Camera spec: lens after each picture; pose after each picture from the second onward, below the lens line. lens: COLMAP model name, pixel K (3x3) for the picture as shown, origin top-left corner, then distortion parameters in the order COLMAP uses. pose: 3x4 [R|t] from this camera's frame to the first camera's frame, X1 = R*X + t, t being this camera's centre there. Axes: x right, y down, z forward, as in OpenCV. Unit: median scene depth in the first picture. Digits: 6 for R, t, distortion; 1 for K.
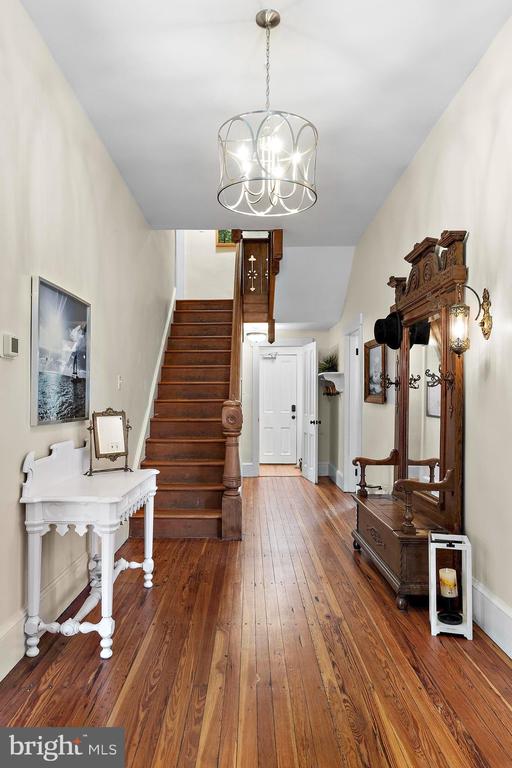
lens RADIAL K [[825.2, 0, 256.0], [0, 825.2, 384.0], [0, 0, 1]] dist [-0.003105, -0.011621]
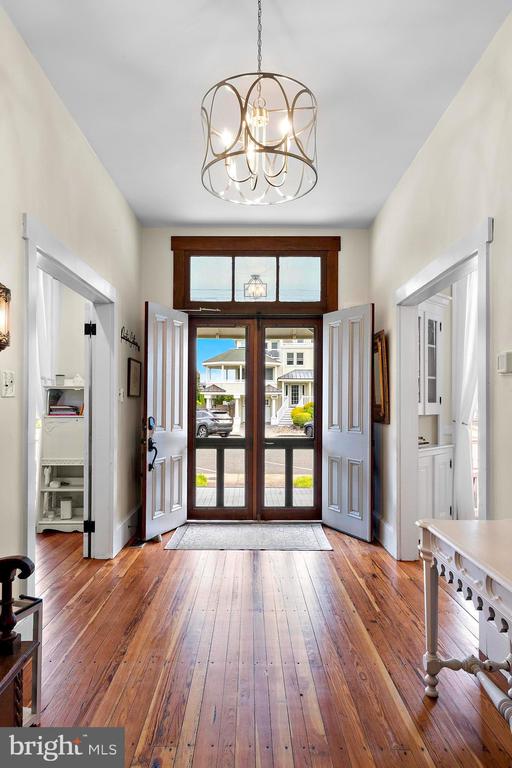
lens RADIAL K [[825.2, 0, 256.0], [0, 825.2, 384.0], [0, 0, 1]] dist [-0.003105, -0.011621]
pose [[-0.999977, -0.006794, -0.000804, 0.017946], [-0.006753, 0.999063, -0.042749, 0.025946], [0.001094, -0.042743, -0.999086, 1.993314]]
